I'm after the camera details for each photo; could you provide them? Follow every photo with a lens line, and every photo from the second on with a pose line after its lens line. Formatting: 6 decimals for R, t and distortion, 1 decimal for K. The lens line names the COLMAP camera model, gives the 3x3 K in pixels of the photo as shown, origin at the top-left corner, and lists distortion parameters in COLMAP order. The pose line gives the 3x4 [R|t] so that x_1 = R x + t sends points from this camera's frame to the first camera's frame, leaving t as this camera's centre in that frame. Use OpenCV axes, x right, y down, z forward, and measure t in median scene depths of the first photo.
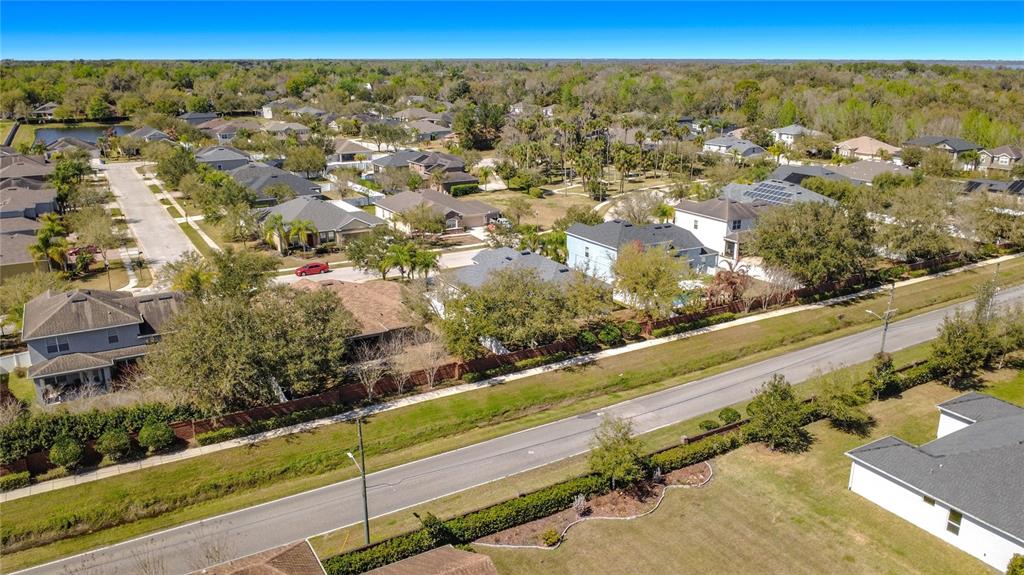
lens RADIAL K [[742.1, 0, 512.0], [0, 742.1, 287.5], [0, 0, 1]] dist [0.000832, 0.000708]
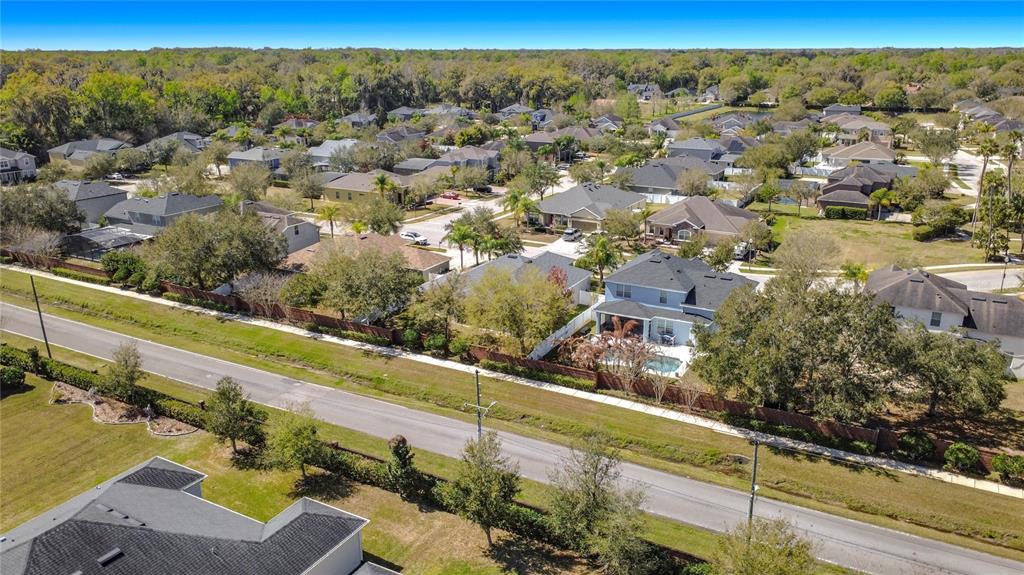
lens RADIAL K [[742.1, 0, 512.0], [0, 742.1, 287.5], [0, 0, 1]] dist [0.000832, 0.000708]
pose [[0.504467, 0.248035, -0.827038, 0.627678], [-0.246178, 0.959411, 0.137574, -0.106470], [0.827593, 0.134197, 0.545052, 0.354685]]
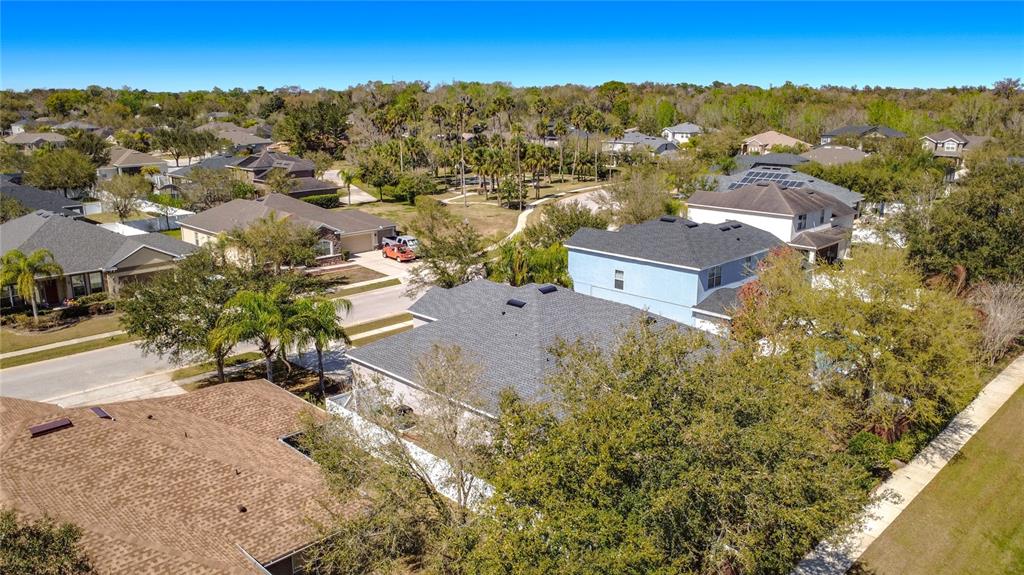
lens RADIAL K [[759.7, 0, 512.0], [0, 759.7, 287.5], [0, 0, 1]] dist [0.014765, -0.002606]
pose [[0.970835, -0.066281, 0.230405, -0.083561], [0.076099, 0.996521, -0.033981, -0.024756], [-0.227351, 0.050524, 0.972501, 0.412290]]
